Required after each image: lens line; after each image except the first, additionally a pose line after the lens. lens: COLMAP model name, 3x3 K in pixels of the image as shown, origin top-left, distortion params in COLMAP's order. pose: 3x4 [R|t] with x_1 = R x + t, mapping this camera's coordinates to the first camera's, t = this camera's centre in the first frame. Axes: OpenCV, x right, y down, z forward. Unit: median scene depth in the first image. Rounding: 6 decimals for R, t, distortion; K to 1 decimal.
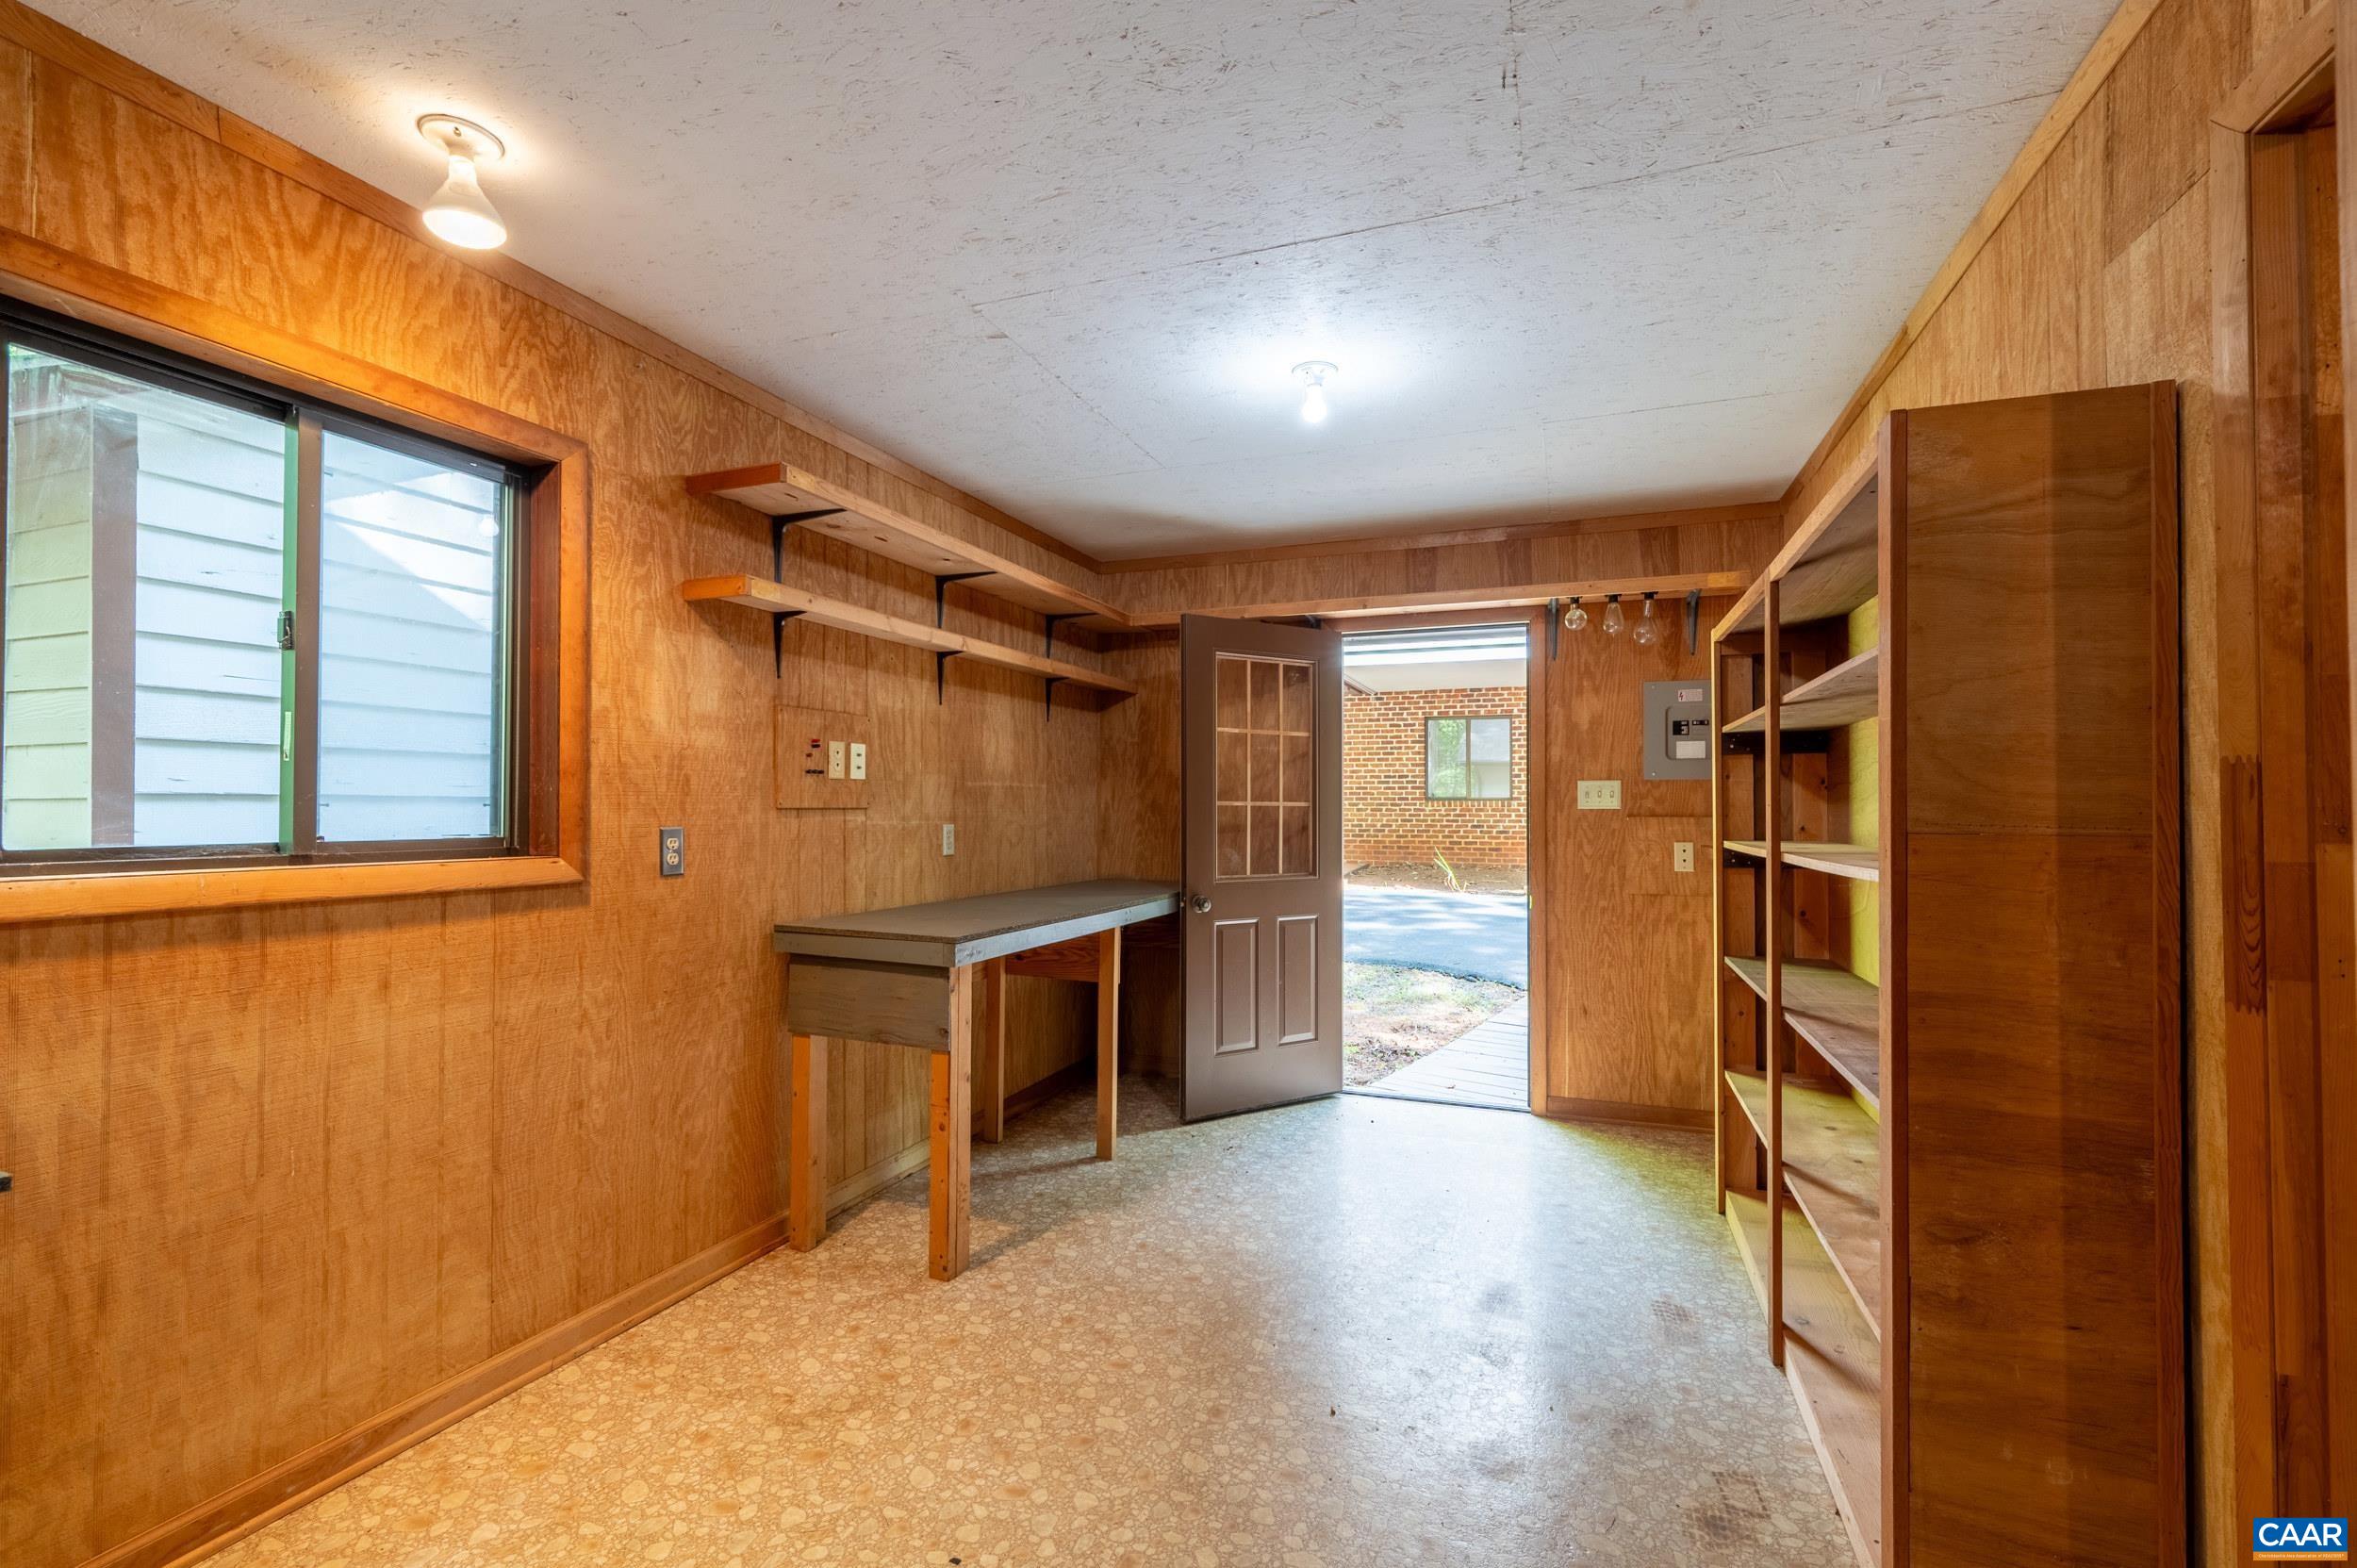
lens RADIAL K [[997.1, 0, 1178.3], [0, 997.1, 788.3], [0, 0, 1]] dist [0.001370, -0.000064]
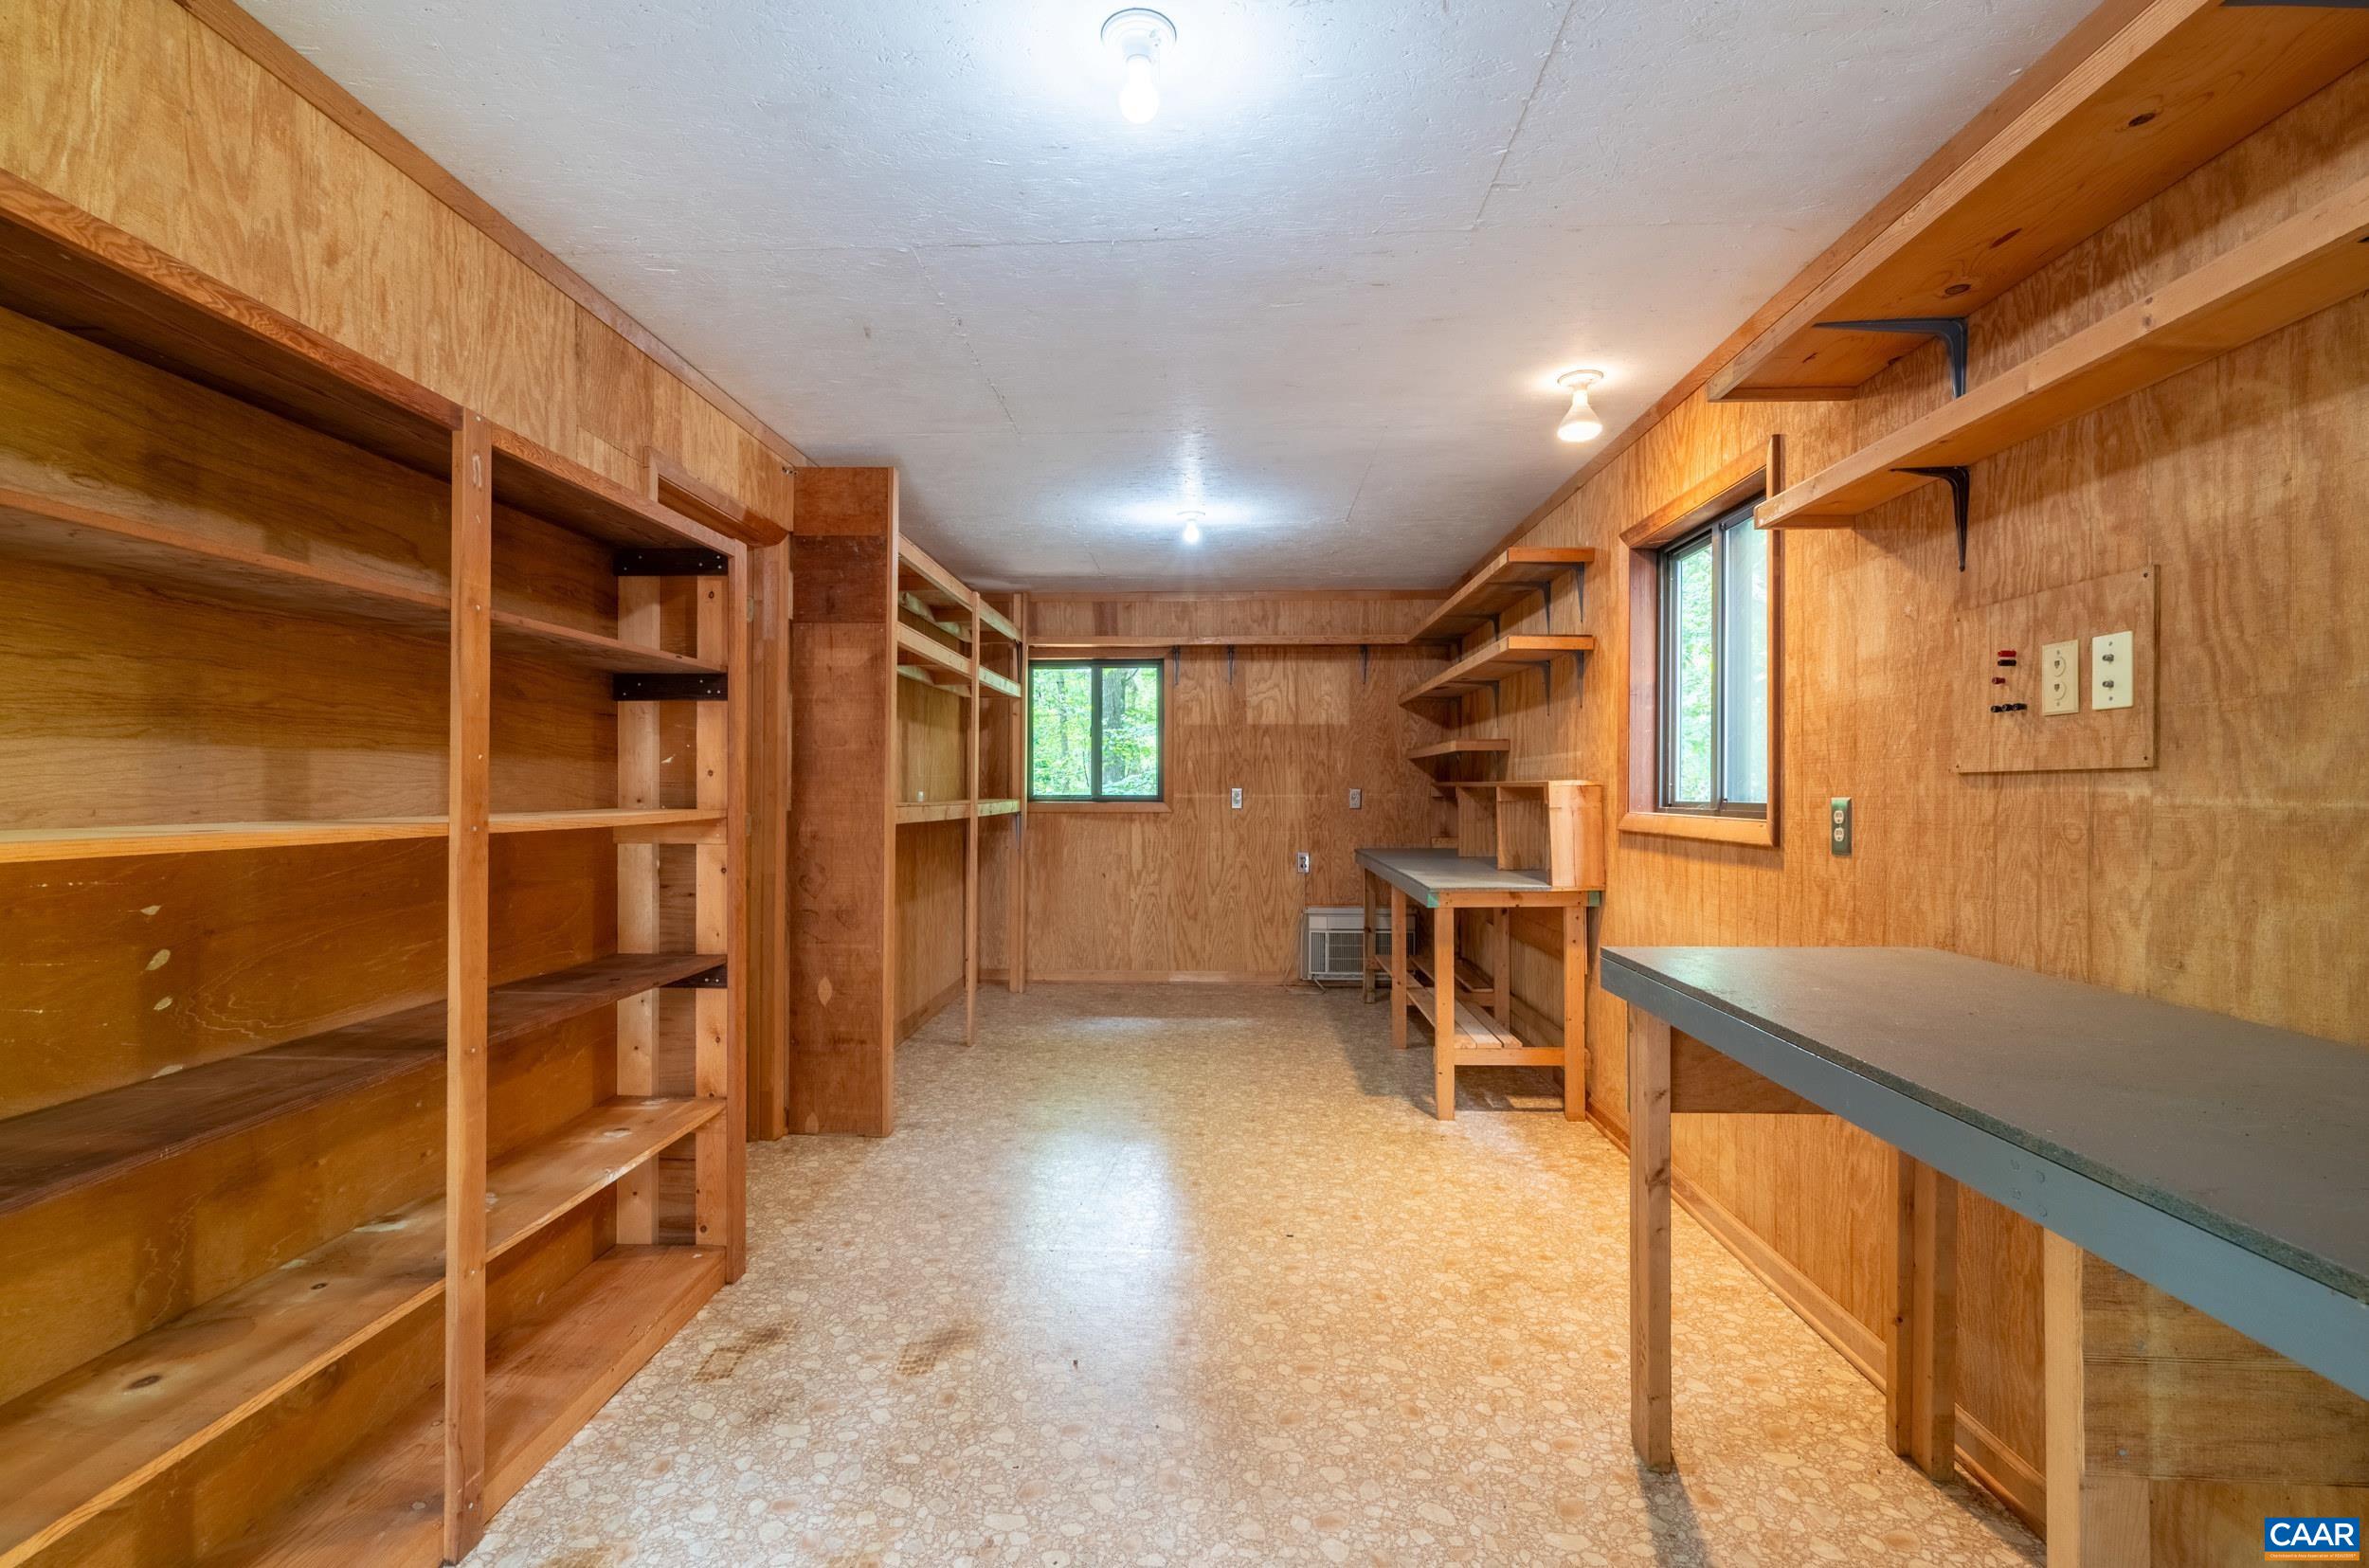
lens RADIAL K [[1002.1, 0, 1184.6], [0, 1002.1, 793.6], [0, 0, 1]] dist [0.001370, -0.000064]
pose [[-0.942879, -0.004614, -0.333102, 0.290348], [0.000941, 0.999863, -0.016511, 0.044369], [0.333133, -0.015882, -0.942746, 1.480801]]
